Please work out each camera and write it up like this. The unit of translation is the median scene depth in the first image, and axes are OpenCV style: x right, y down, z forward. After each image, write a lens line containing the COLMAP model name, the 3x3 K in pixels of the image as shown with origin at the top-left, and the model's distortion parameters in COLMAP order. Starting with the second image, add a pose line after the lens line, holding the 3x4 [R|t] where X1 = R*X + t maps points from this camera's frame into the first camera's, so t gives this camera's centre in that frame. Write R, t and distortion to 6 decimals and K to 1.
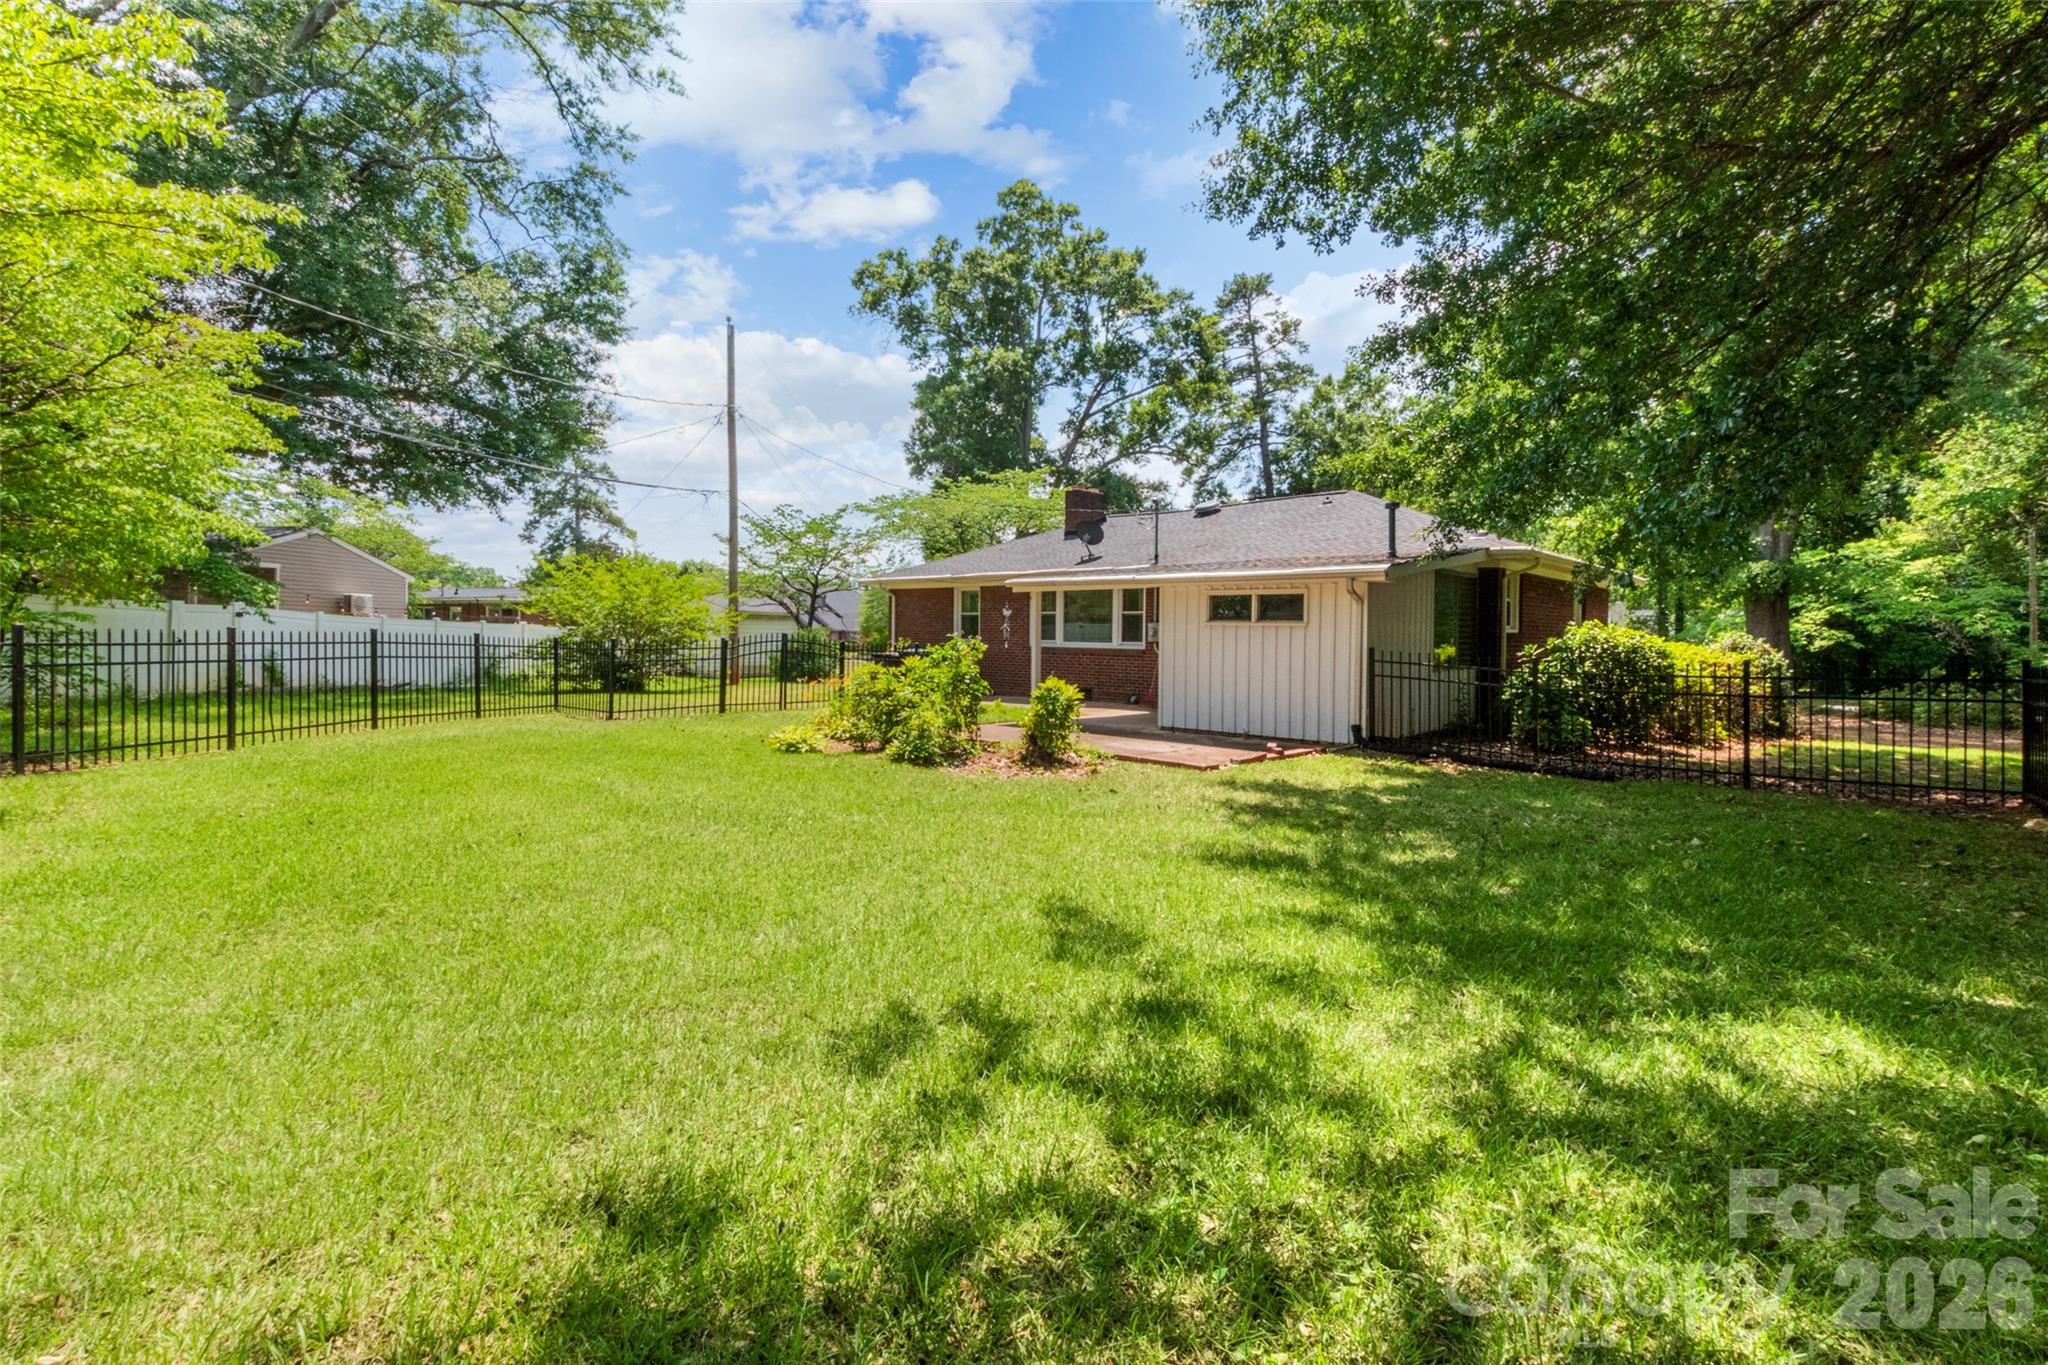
lens RADIAL K [[916.8, 0, 1020.0], [0, 916.8, 669.5], [0, 0, 1]] dist [0.008268, -0.004189]
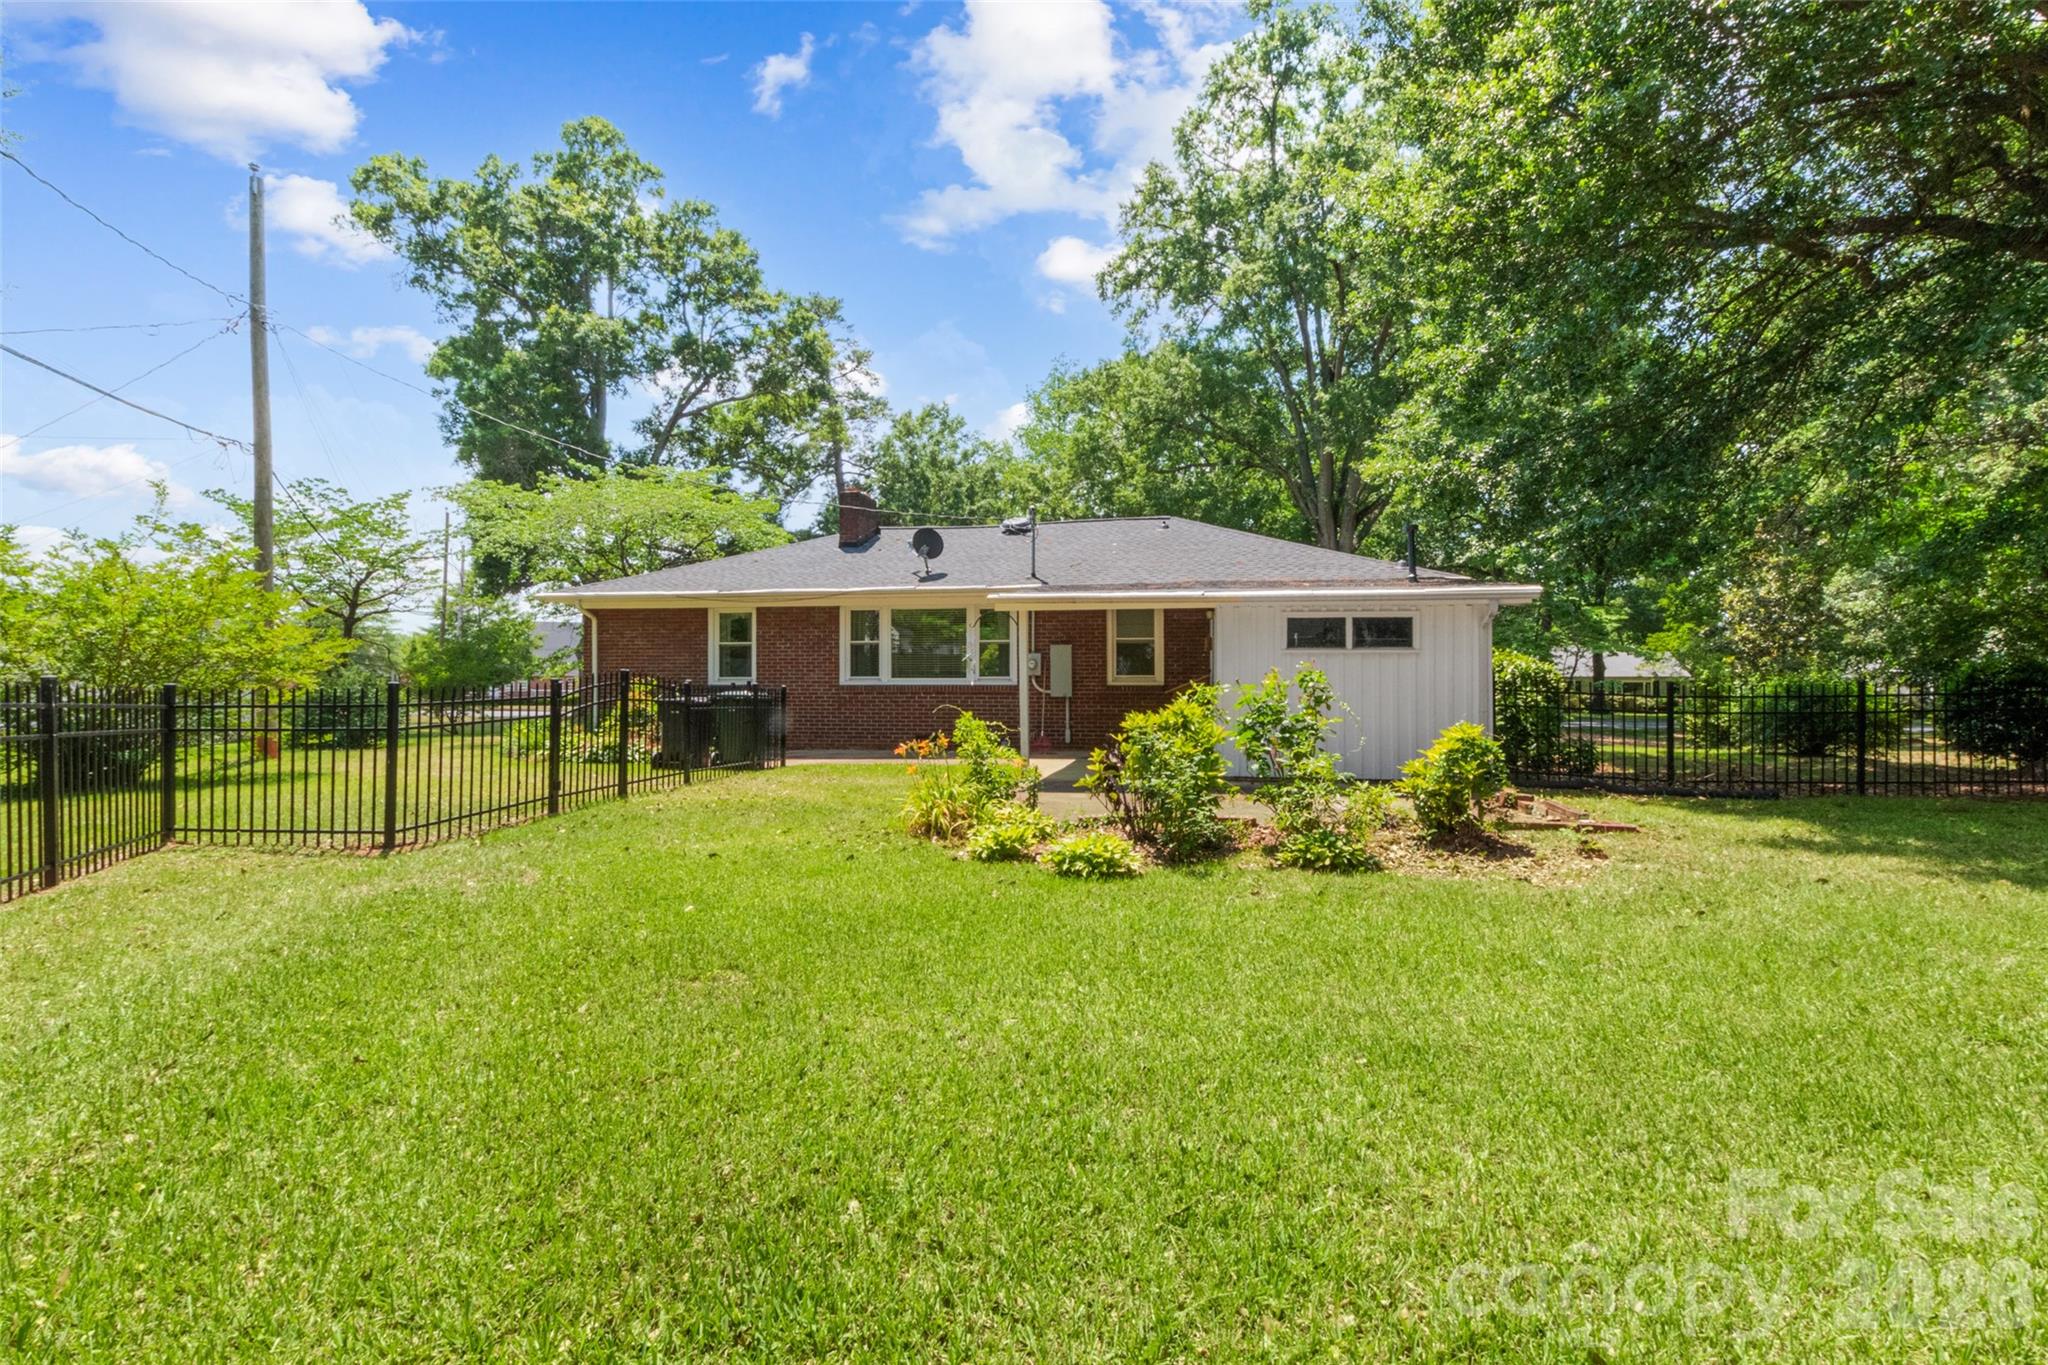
lens RADIAL K [[916.8, 0, 1026.0], [0, 916.8, 686.3], [0, 0, 1]] dist [0.008268, -0.004189]
pose [[0.839168, -0.021373, 0.543452, -0.139598], [0.033768, 0.999347, -0.012841, -0.004715], [-0.542823, 0.029127, 0.839342, 0.131542]]
